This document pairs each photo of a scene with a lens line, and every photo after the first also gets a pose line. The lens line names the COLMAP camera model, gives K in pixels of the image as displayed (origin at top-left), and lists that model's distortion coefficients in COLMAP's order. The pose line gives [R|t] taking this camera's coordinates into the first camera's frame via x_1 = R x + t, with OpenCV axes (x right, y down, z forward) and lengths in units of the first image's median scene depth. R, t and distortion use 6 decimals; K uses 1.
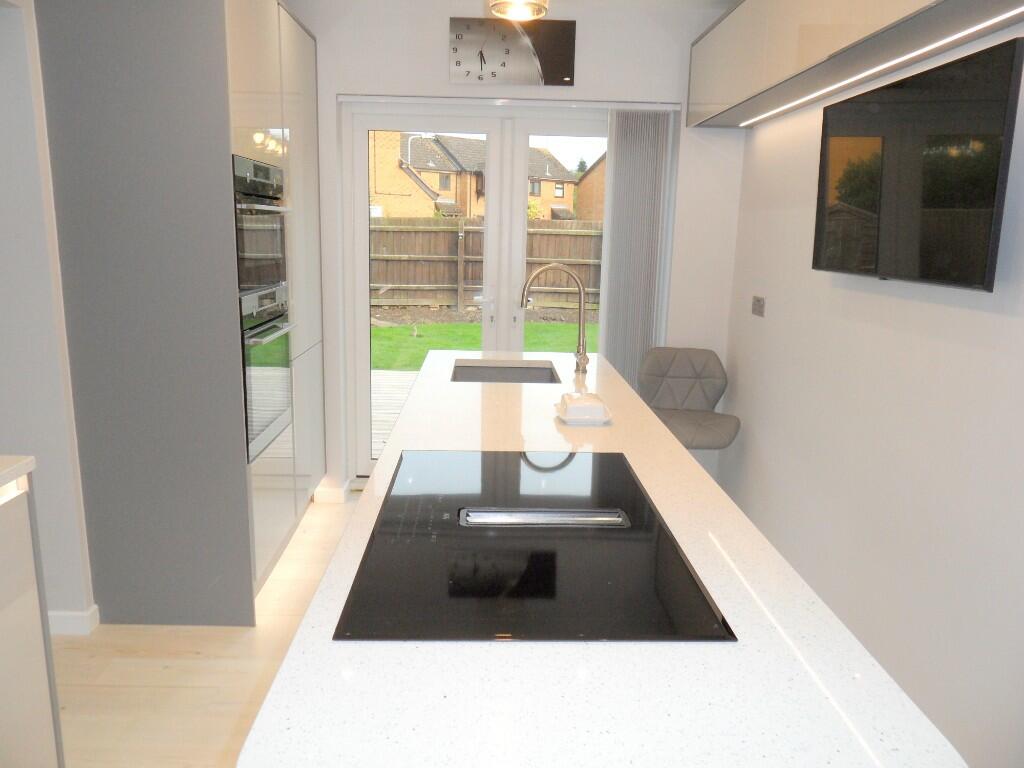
lens RADIAL K [[754.3, 0, 508.4], [0, 754.3, 387.3], [0, 0, 1]] dist [-0.032022, 0.026473]
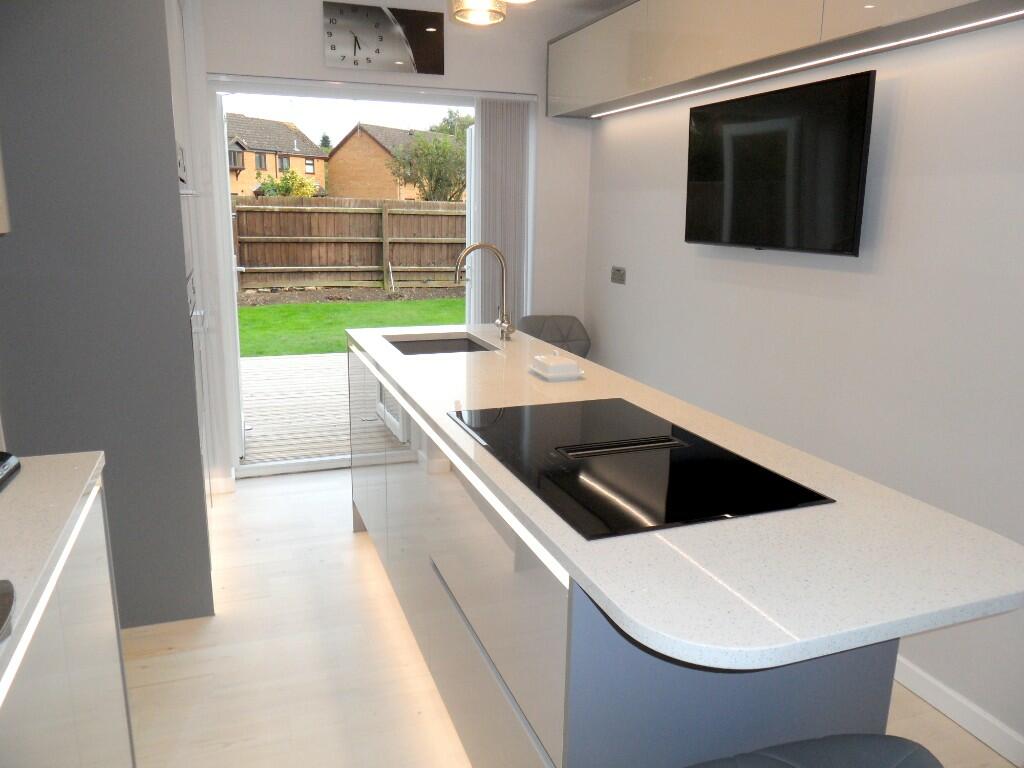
lens RADIAL K [[754.3, 0, 508.4], [0, 754.3, 387.3], [0, 0, 1]] dist [-0.032022, 0.026473]
pose [[0.947370, -0.082211, 0.309404, -0.171766], [0.072840, 0.996470, 0.041739, 0.002600], [-0.311743, -0.017005, 0.950014, -0.043327]]
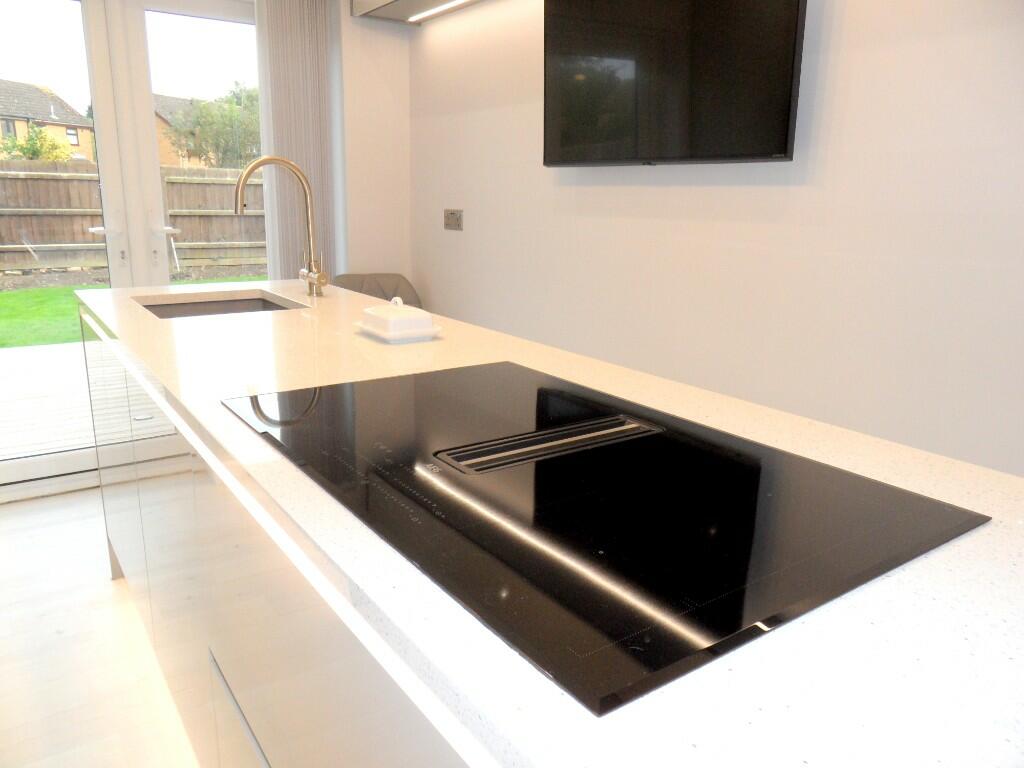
lens RADIAL K [[754.3, 0, 508.4], [0, 754.3, 387.3], [0, 0, 1]] dist [-0.032022, 0.026473]
pose [[0.836363, -0.144985, 0.528655, -0.116084], [0.114712, 0.989328, 0.089844, 0.019009], [-0.536039, -0.014499, 0.844069, 0.146186]]
